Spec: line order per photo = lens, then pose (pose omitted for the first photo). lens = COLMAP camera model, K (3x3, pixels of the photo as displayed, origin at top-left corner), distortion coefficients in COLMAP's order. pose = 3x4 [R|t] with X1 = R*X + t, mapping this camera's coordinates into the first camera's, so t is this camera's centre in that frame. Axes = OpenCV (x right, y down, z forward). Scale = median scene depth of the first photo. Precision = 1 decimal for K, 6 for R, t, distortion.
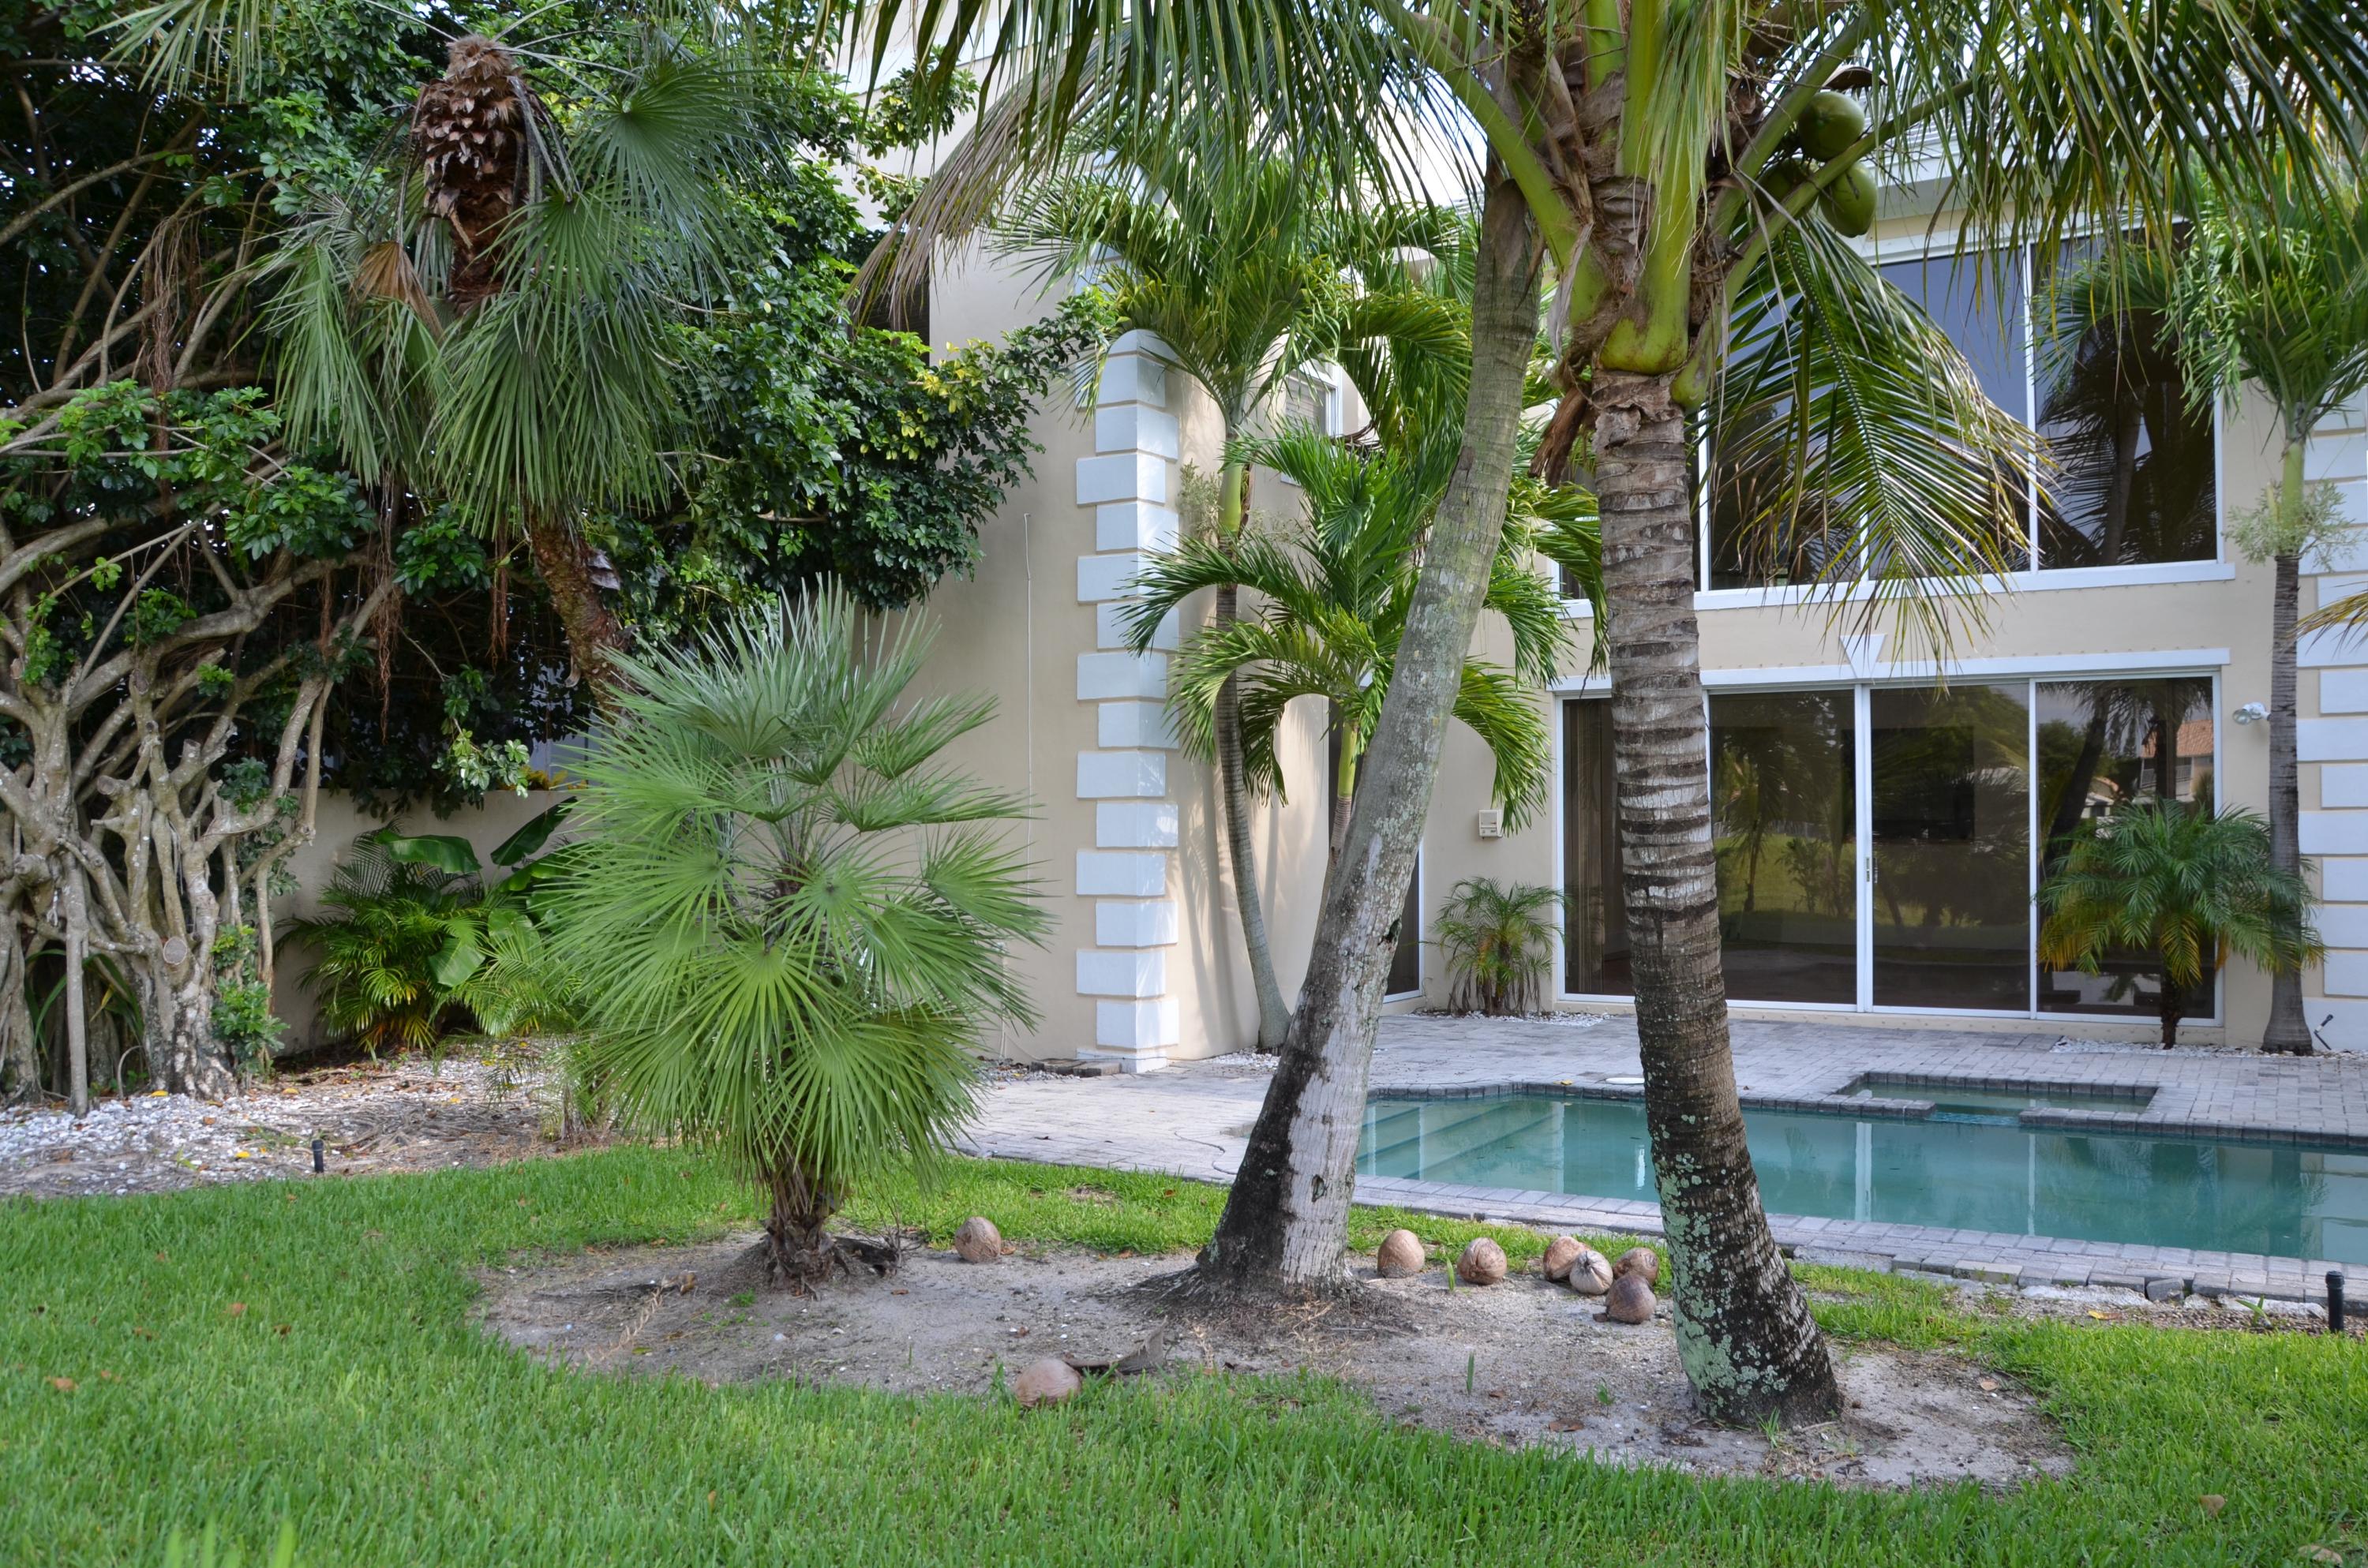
lens RADIAL K [[1828.8, 0, 1192.2], [0, 1828.8, 799.3], [0, 0, 1]] dist [-0.098592, 0.045887]
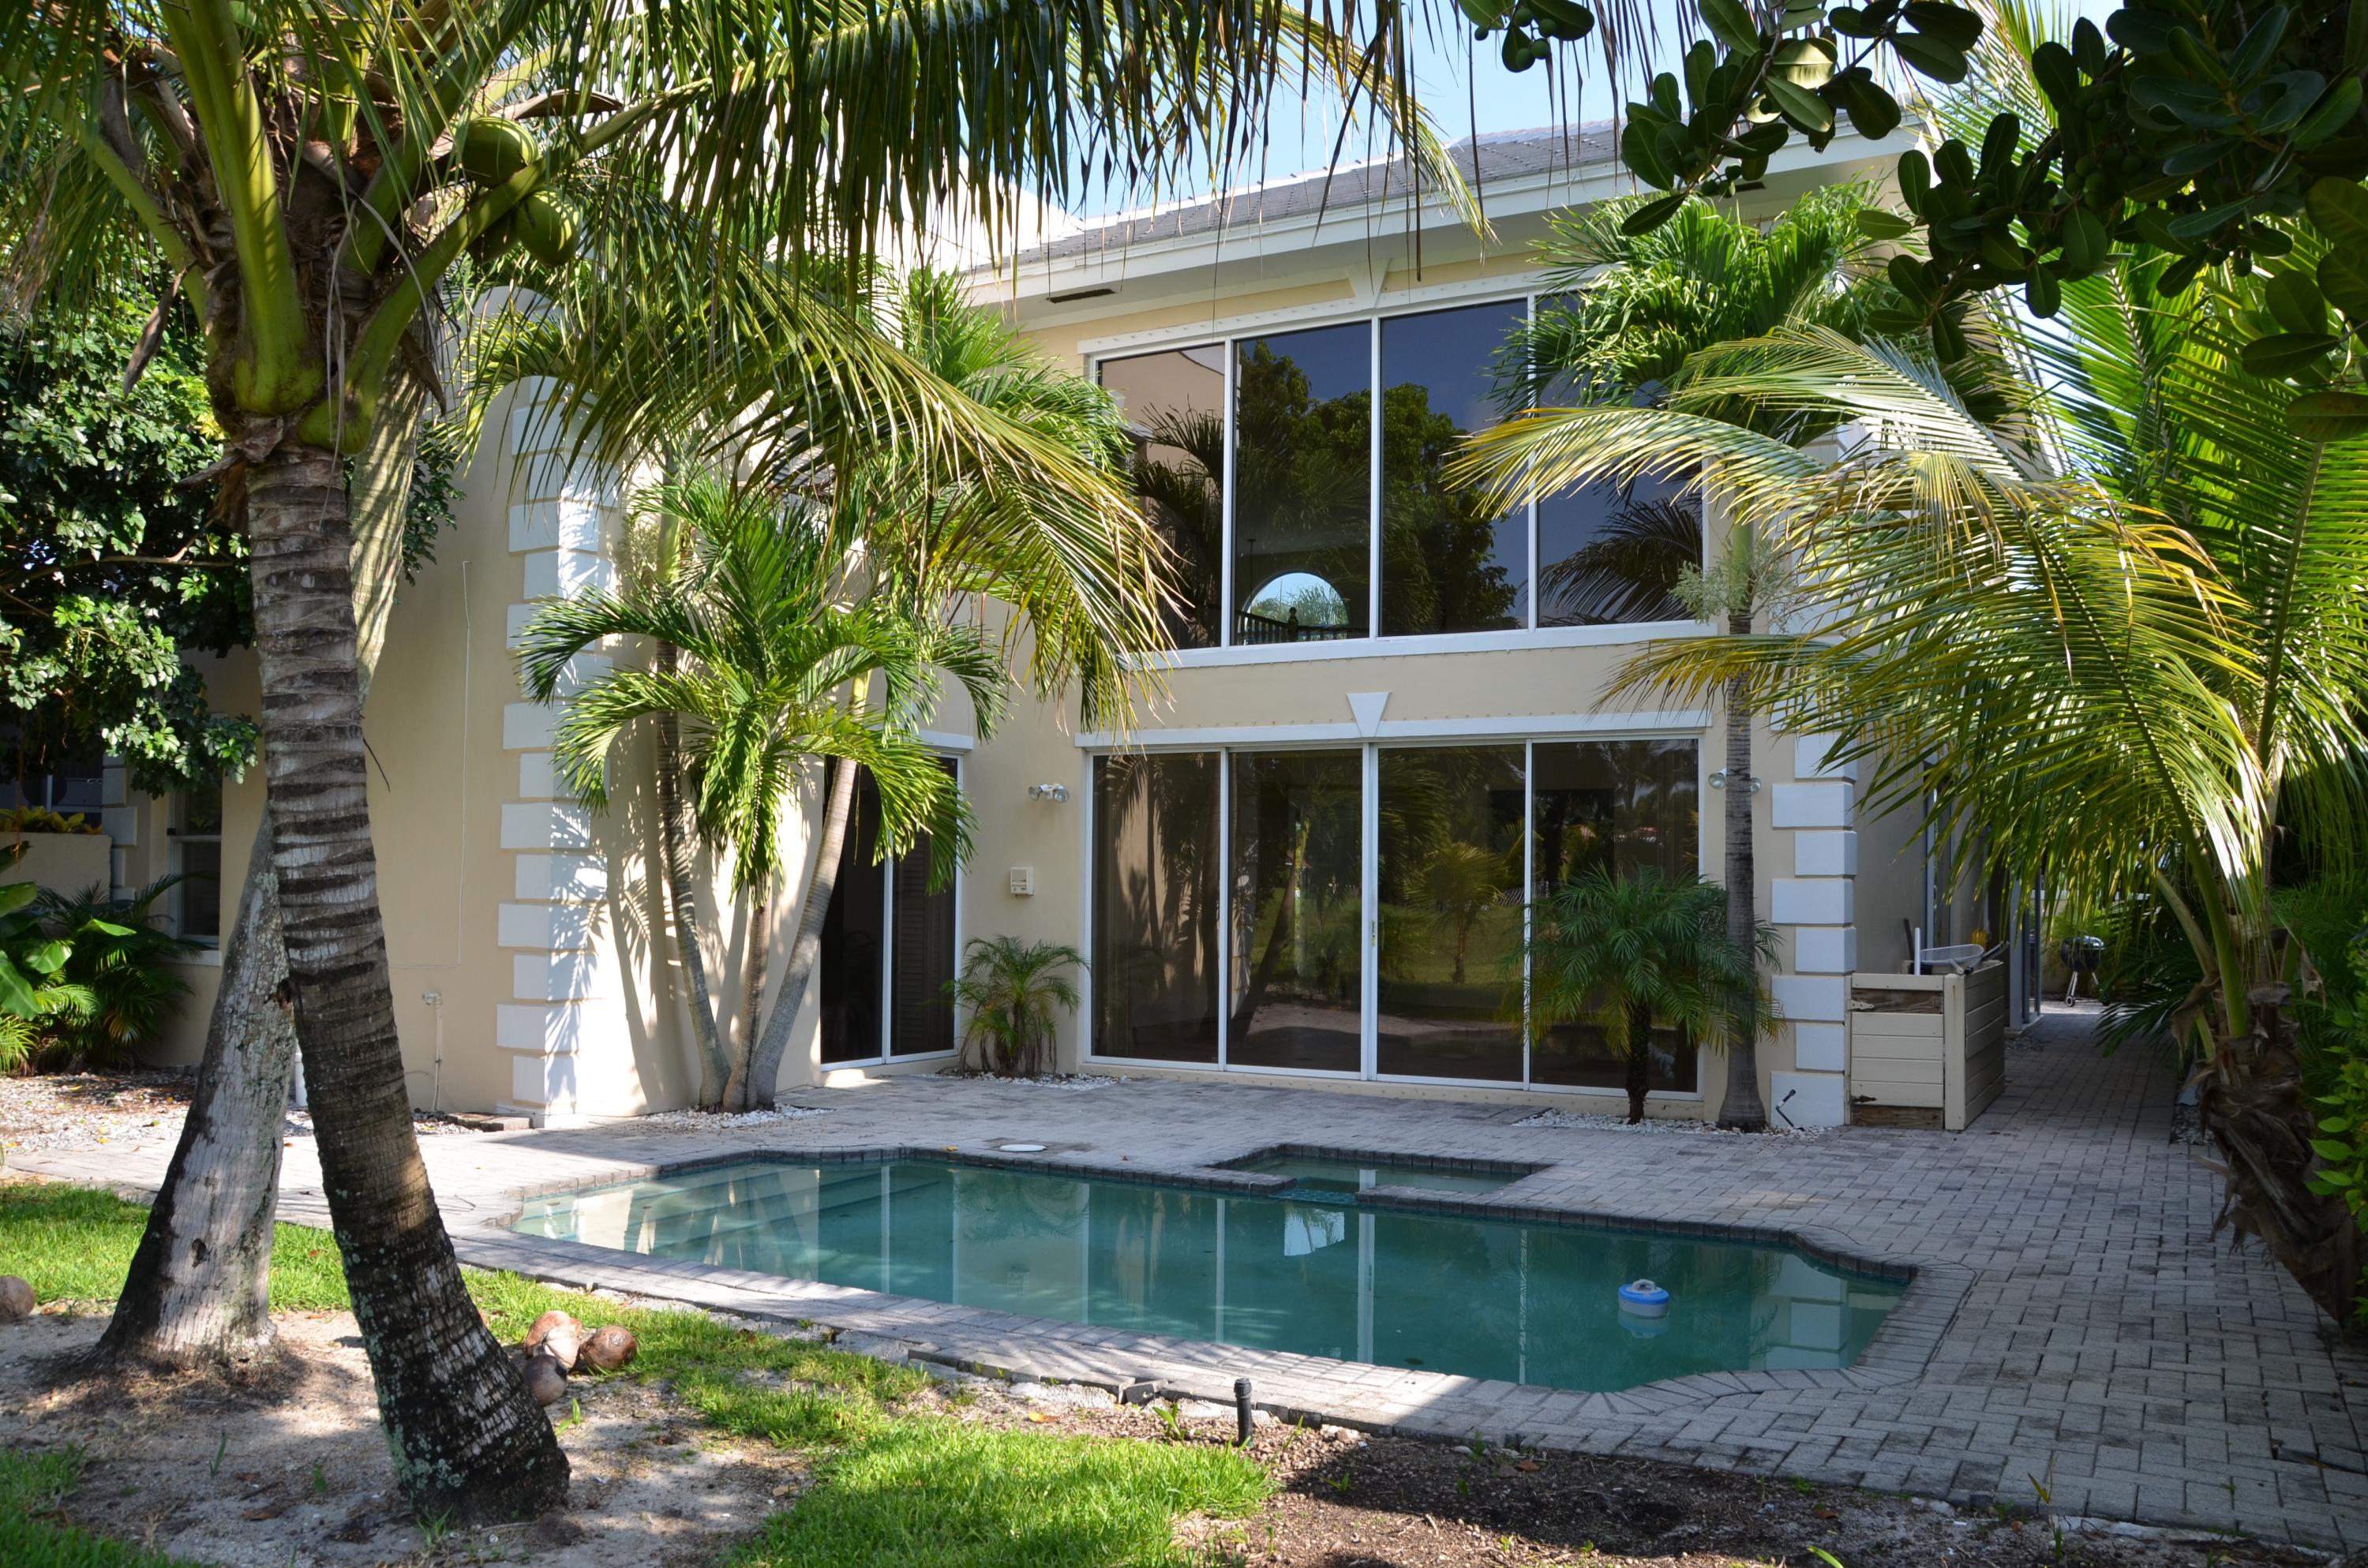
lens RADIAL K [[1828.8, 0, 1172.4], [0, 1828.8, 784.9], [0, 0, 1]] dist [-0.098592, 0.045887]
pose [[0.999661, 0.014551, 0.021592, 0.390017], [-0.013754, 0.999234, -0.036643, -0.005613], [-0.022109, 0.036333, 0.999095, 0.024975]]
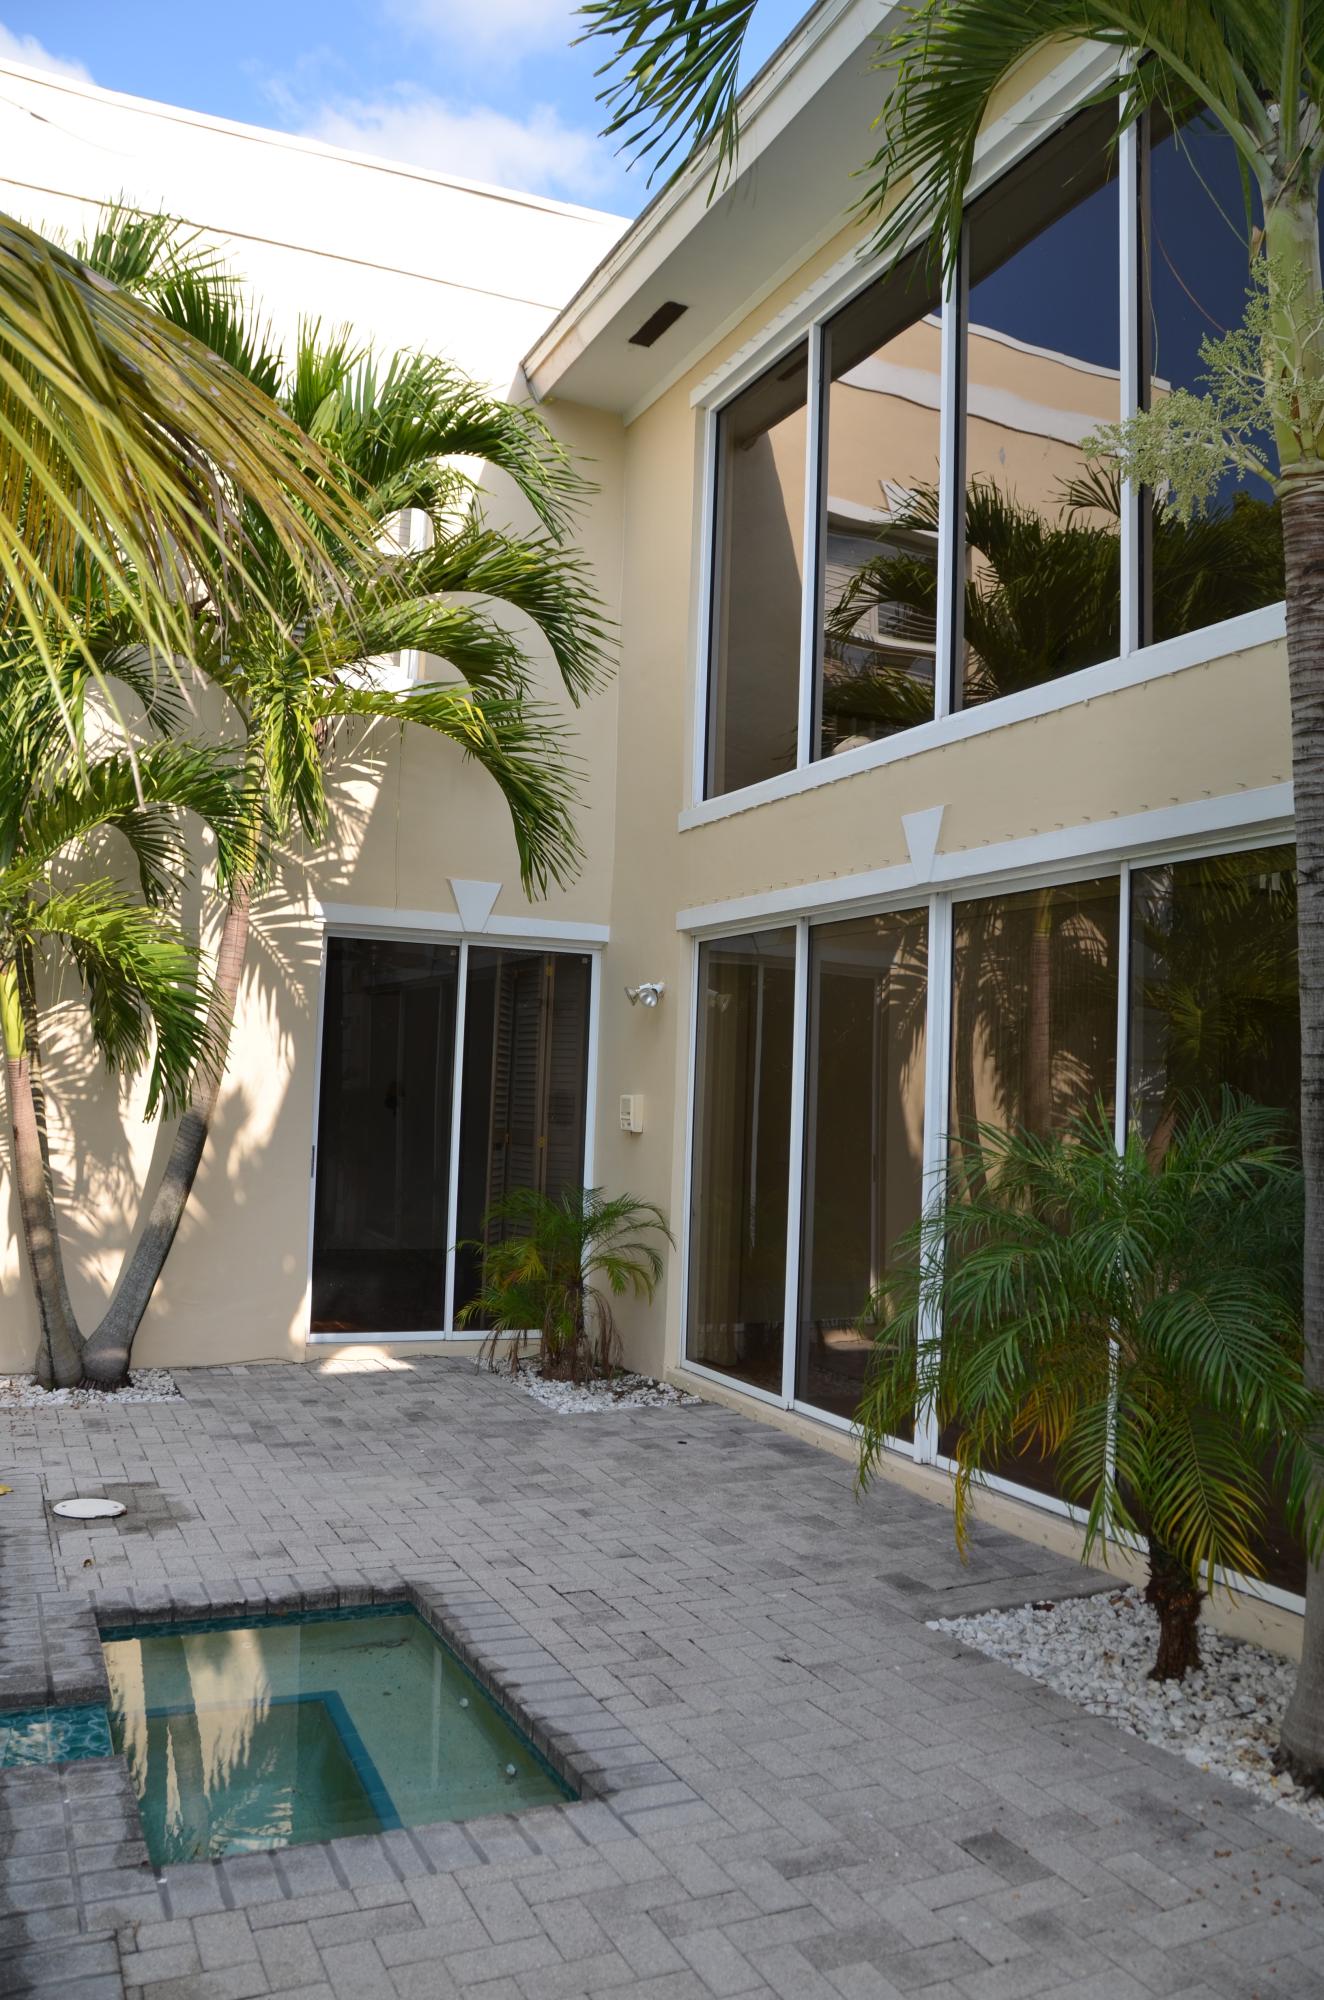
lens RADIAL K [[1544.8, 0, 659.2], [0, 1544.8, 999.2], [0, 0, 1]] dist [-0.098592, 0.045887]
pose [[0.809106, -0.003021, -0.587655, 0.938061], [-0.021608, 0.999158, -0.034886, -0.019483], [0.587265, 0.040925, 0.808359, 0.889144]]
